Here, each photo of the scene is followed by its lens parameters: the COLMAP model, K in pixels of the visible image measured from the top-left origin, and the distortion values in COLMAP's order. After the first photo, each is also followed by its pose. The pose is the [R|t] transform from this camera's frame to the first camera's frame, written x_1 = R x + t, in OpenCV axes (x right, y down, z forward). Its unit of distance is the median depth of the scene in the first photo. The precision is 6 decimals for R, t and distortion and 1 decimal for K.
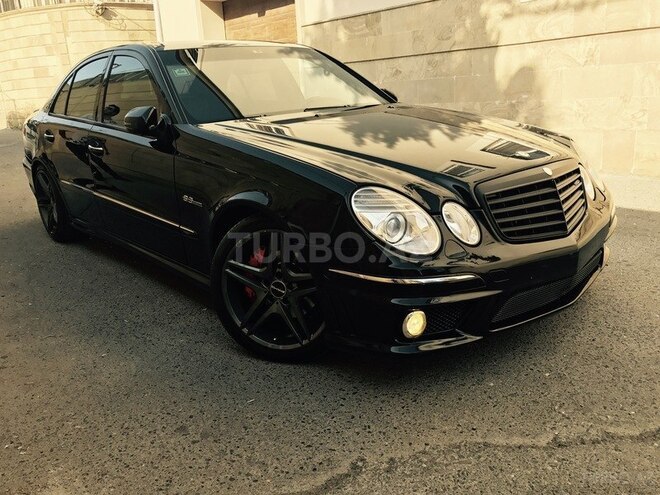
lens RADIAL K [[558.9, 0, 330.0], [0, 558.9, 247.5], [0, 0, 1]] dist [0.018886, 0.011163]
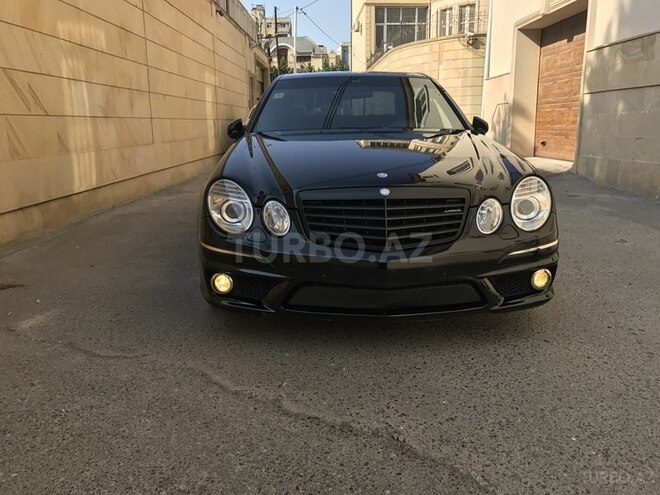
lens RADIAL K [[530.2, 0, 330.0], [0, 530.2, 247.5], [0, 0, 1]] dist [0.038886, -0.003441]
pose [[0.776999, 0.197345, -0.597768, 0.253291], [-0.212448, 0.976085, 0.046094, -0.014147], [0.592569, 0.091179, 0.800343, 0.027800]]
